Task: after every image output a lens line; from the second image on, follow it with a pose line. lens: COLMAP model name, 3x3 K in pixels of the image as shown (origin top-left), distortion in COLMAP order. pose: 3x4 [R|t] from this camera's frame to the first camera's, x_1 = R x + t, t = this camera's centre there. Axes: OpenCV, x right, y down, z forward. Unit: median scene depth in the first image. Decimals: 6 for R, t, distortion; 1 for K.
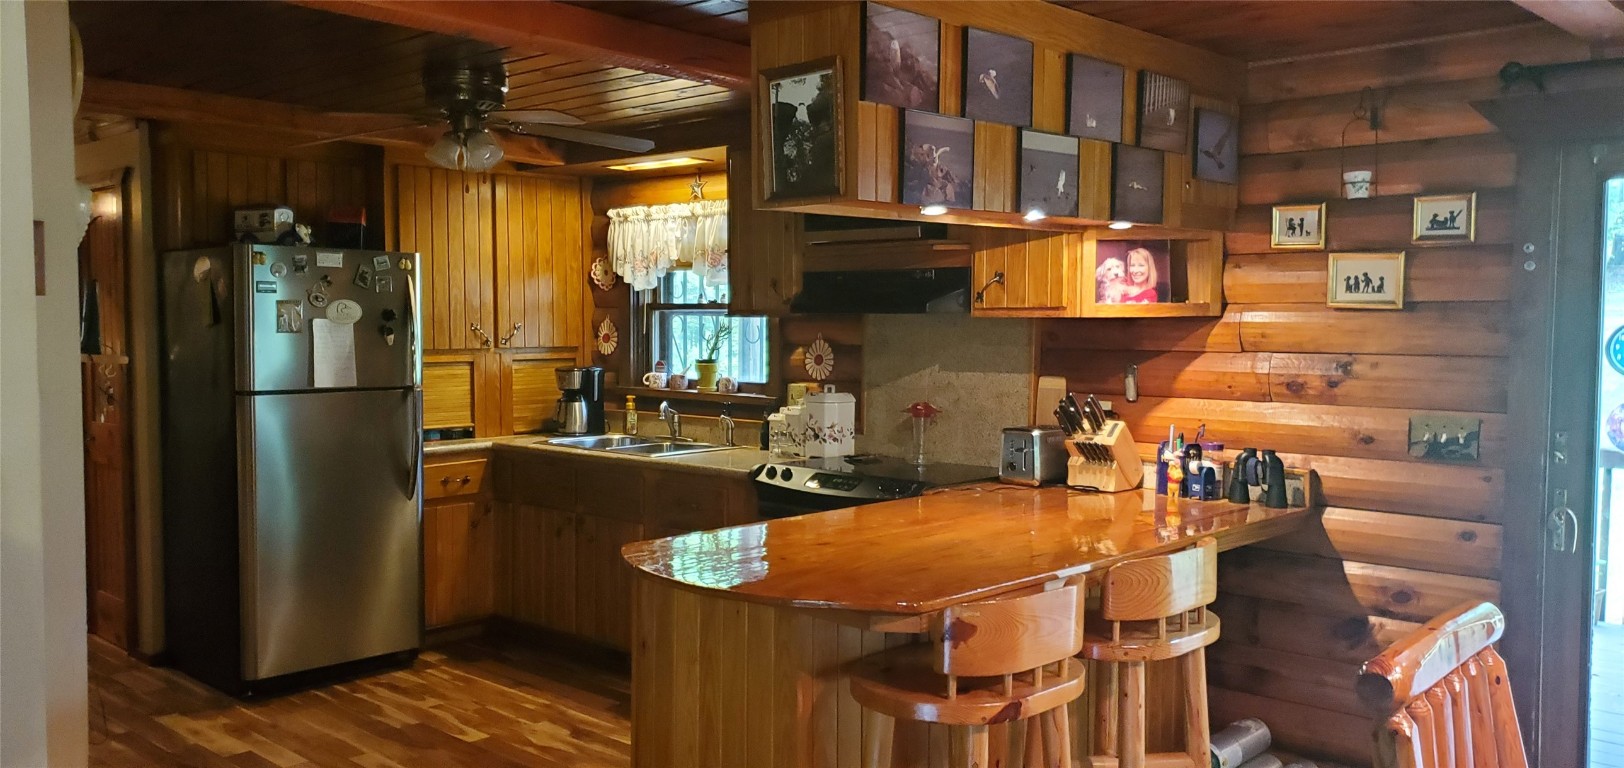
lens RADIAL K [[1291.6, 0, 775.0], [0, 1291.6, 386.5], [0, 0, 1]] dist [0.184309, -0.501985]
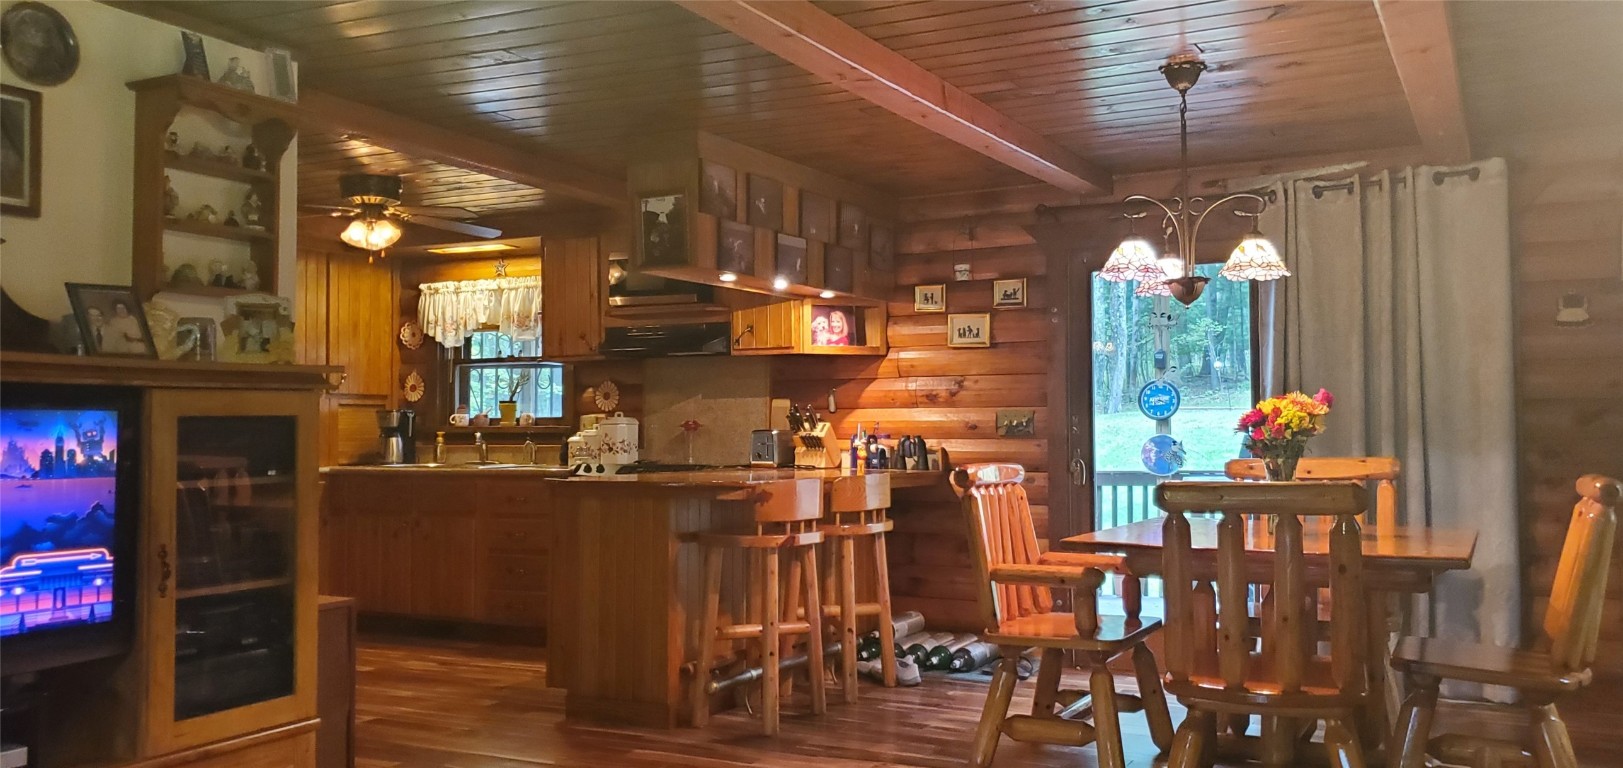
lens RADIAL K [[1367.3, 0, 811.5], [0, 1367.3, 384.0], [0, 0, 1]] dist [0.175910, -0.339483]
pose [[0.960211, 0.003771, 0.279251, -0.170236], [0.020384, 0.996295, -0.083546, 0.096260], [-0.278531, 0.085914, 0.956577, -0.452096]]
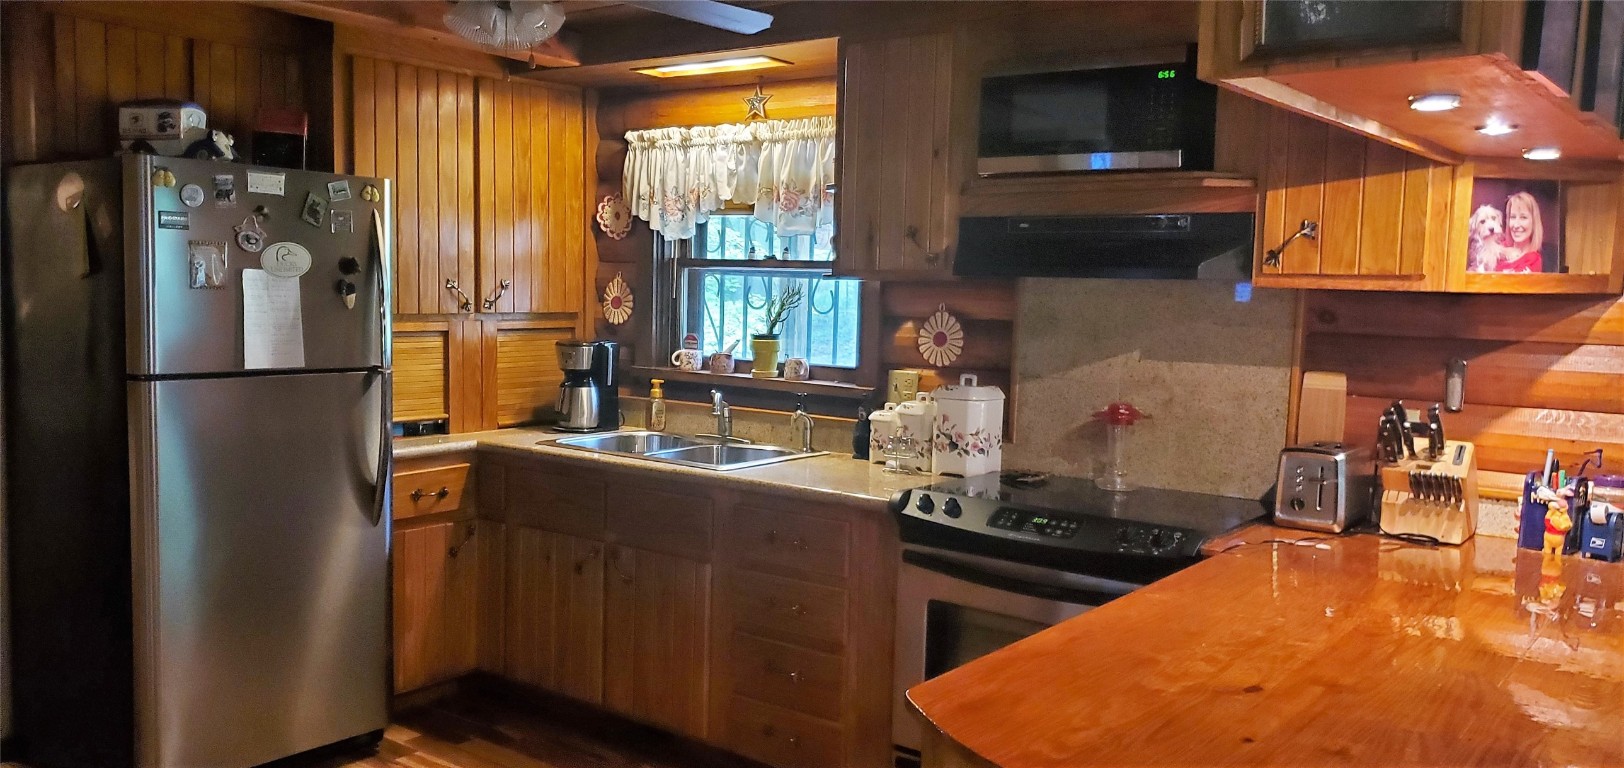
lens RADIAL K [[1310.8, 0, 781.4], [0, 1310.8, 408.3], [0, 0, 1]] dist [0.162873, -0.287489]
pose [[0.994575, 0.010552, 0.103484, -0.143674], [-0.015399, 0.998816, 0.046156, -0.015565], [-0.102875, -0.047499, 0.993560, 0.274631]]
